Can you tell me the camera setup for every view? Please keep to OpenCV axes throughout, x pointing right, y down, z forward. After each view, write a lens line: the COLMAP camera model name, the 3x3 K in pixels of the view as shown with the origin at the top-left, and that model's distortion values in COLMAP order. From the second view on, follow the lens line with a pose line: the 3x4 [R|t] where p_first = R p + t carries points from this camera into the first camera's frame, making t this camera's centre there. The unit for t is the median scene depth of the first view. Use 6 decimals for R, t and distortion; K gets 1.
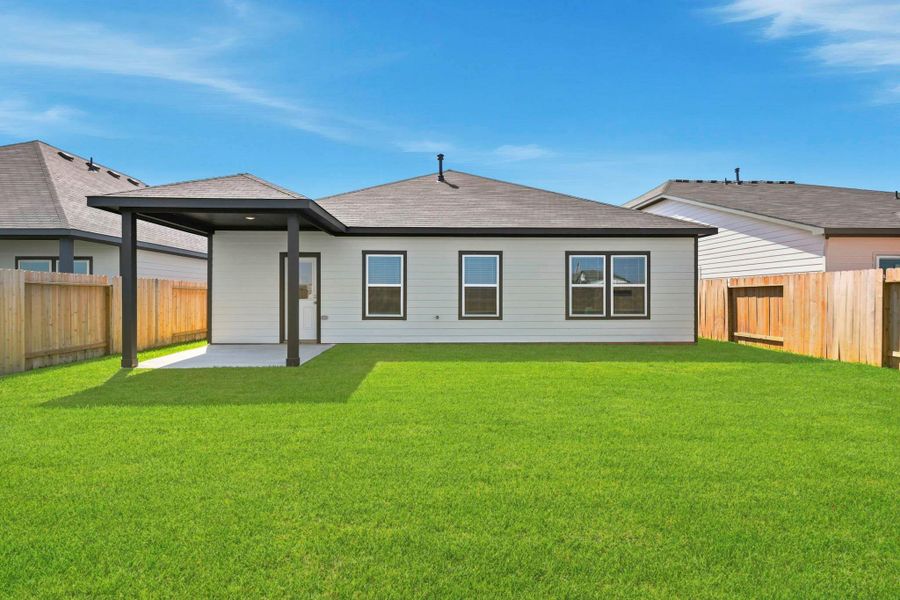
lens RADIAL K [[438.3, 0, 449.0], [0, 438.3, 301.3], [0, 0, 1]] dist [0.002550, 0.000450]
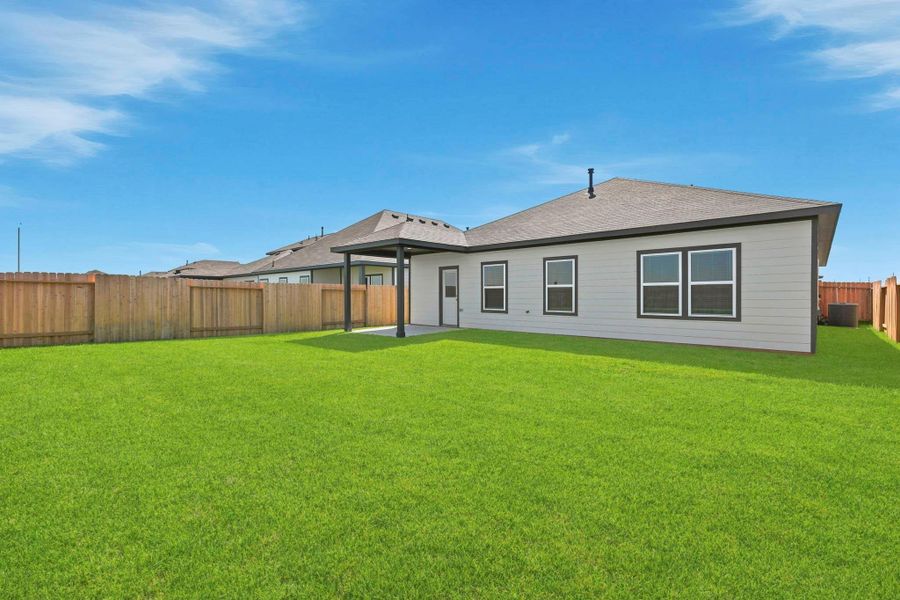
lens RADIAL K [[421.8, 0, 457.1], [0, 421.8, 296.7], [0, 0, 1]] dist [0.002520, -0.001255]
pose [[0.705093, 0.000439, -0.709115, 0.666413], [-0.005929, 0.999968, -0.005277, 0.000128], [0.709090, 0.007926, 0.705073, 0.013031]]
